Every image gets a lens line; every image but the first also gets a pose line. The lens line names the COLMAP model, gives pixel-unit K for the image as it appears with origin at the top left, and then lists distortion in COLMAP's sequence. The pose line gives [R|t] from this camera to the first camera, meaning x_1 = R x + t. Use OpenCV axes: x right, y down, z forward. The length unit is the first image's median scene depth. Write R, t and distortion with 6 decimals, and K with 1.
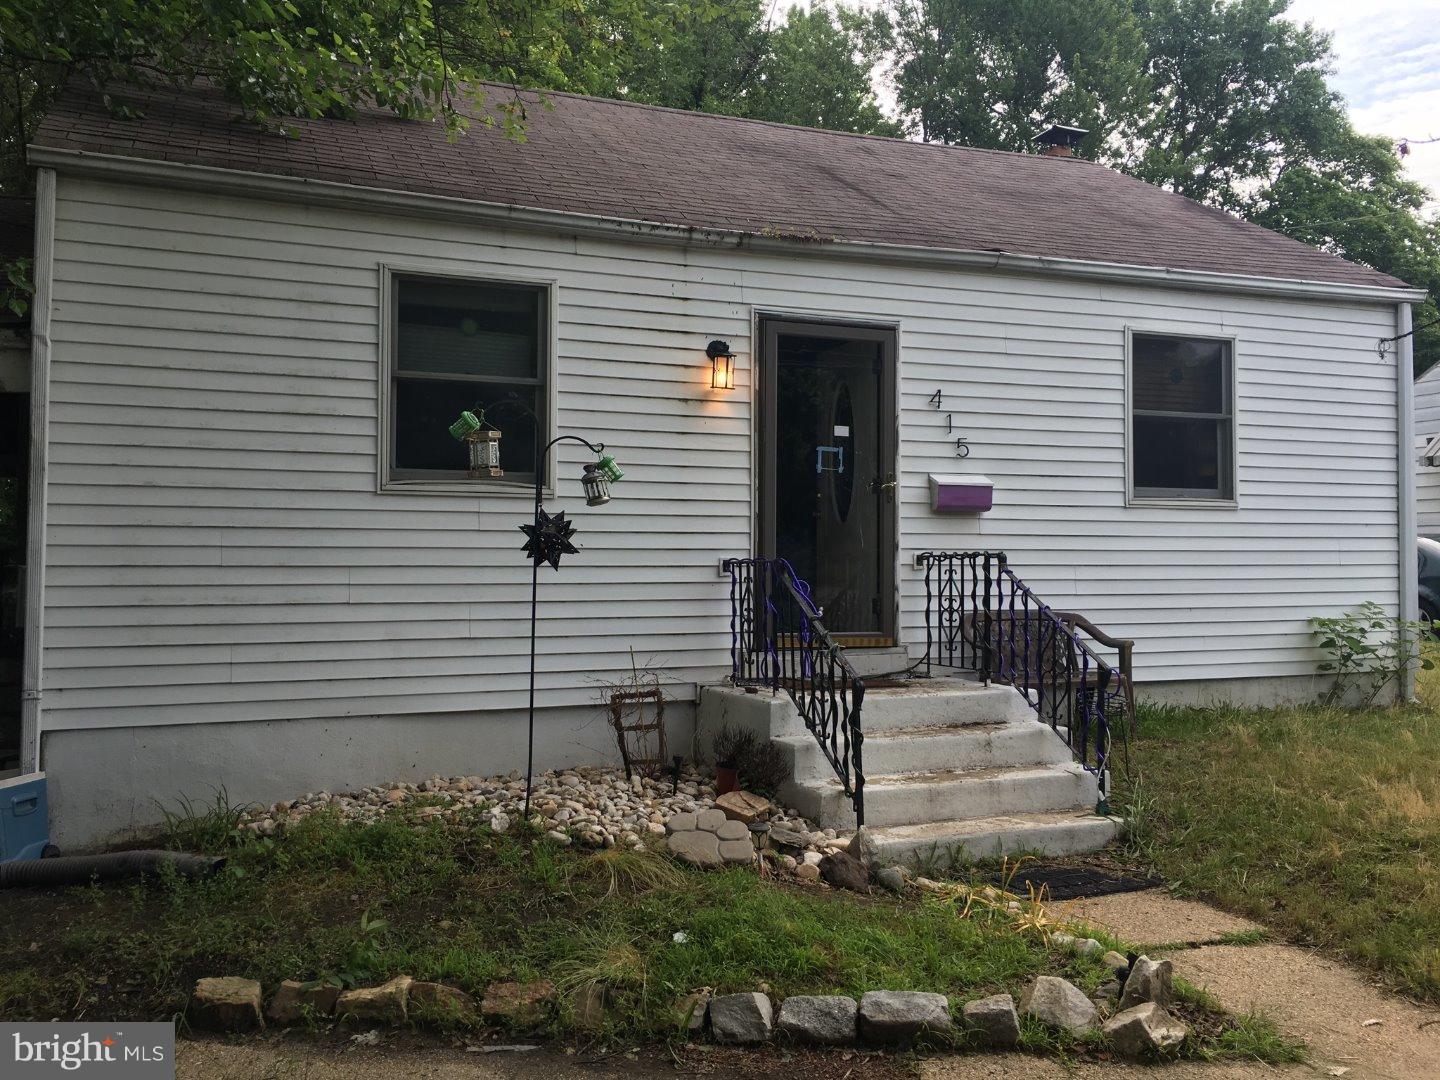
lens RADIAL K [[1234.4, 0, 715.1], [0, 1234.4, 525.3], [0, 0, 1]] dist [0.056136, -0.004989]
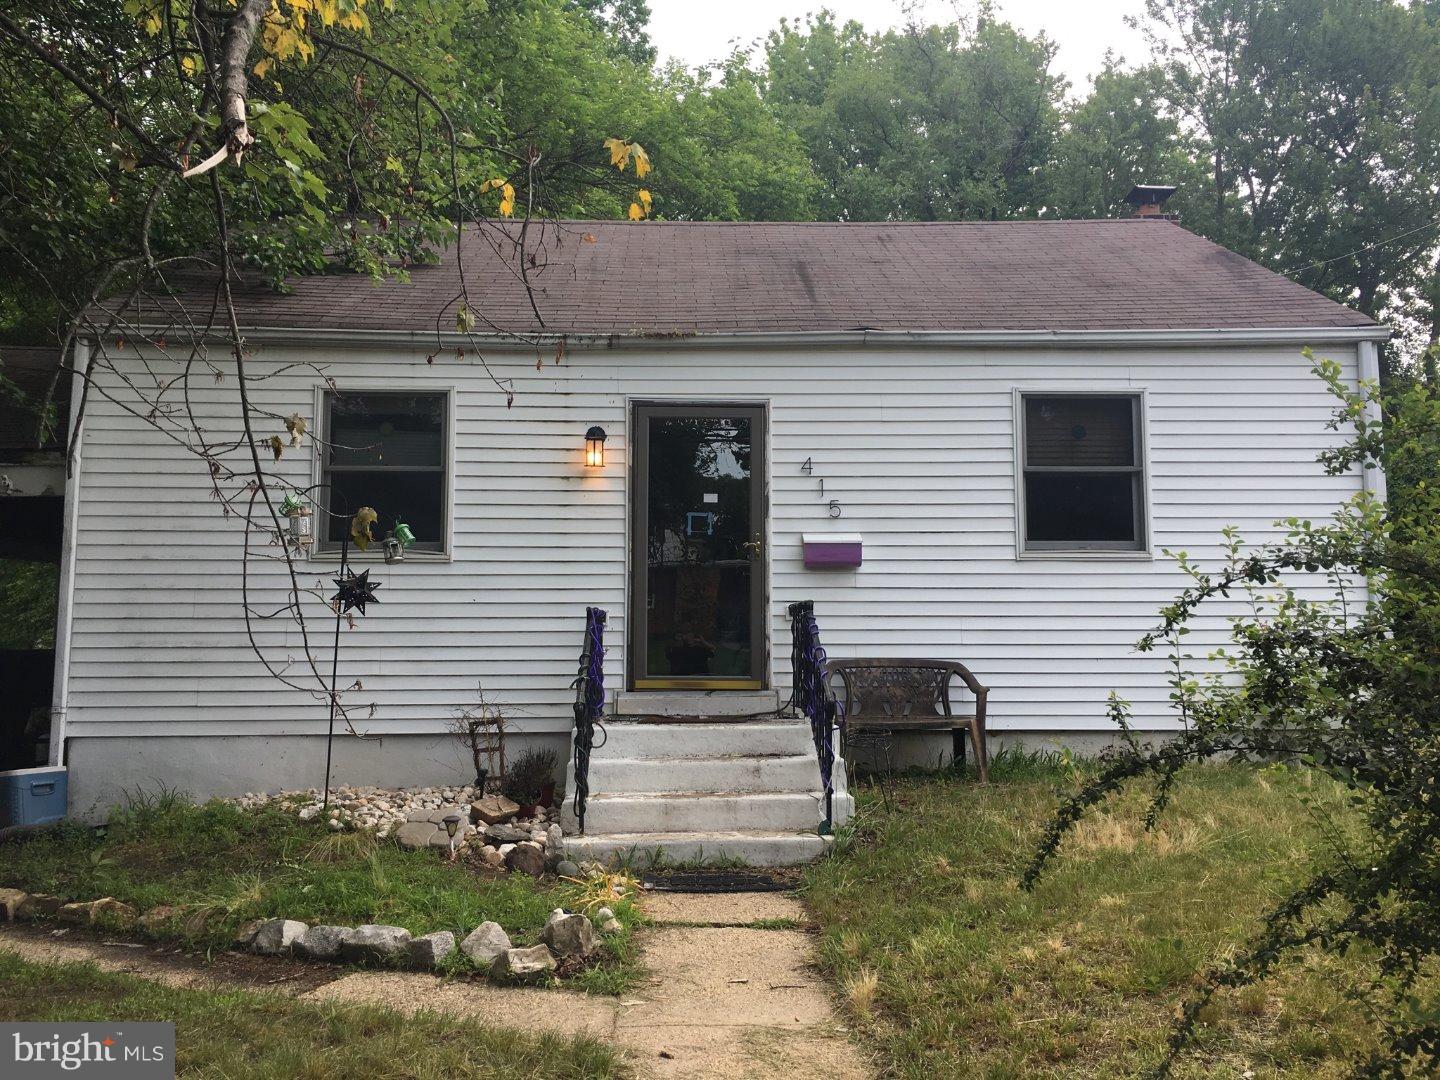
lens RADIAL K [[1234.4, 0, 715.1], [0, 1234.4, 525.3], [0, 0, 1]] dist [0.056136, -0.004989]
pose [[0.943103, -0.035261, -0.330625, 0.485150], [0.012459, 0.997410, -0.070836, 0.029532], [0.332266, 0.062686, 0.941100, -0.067613]]
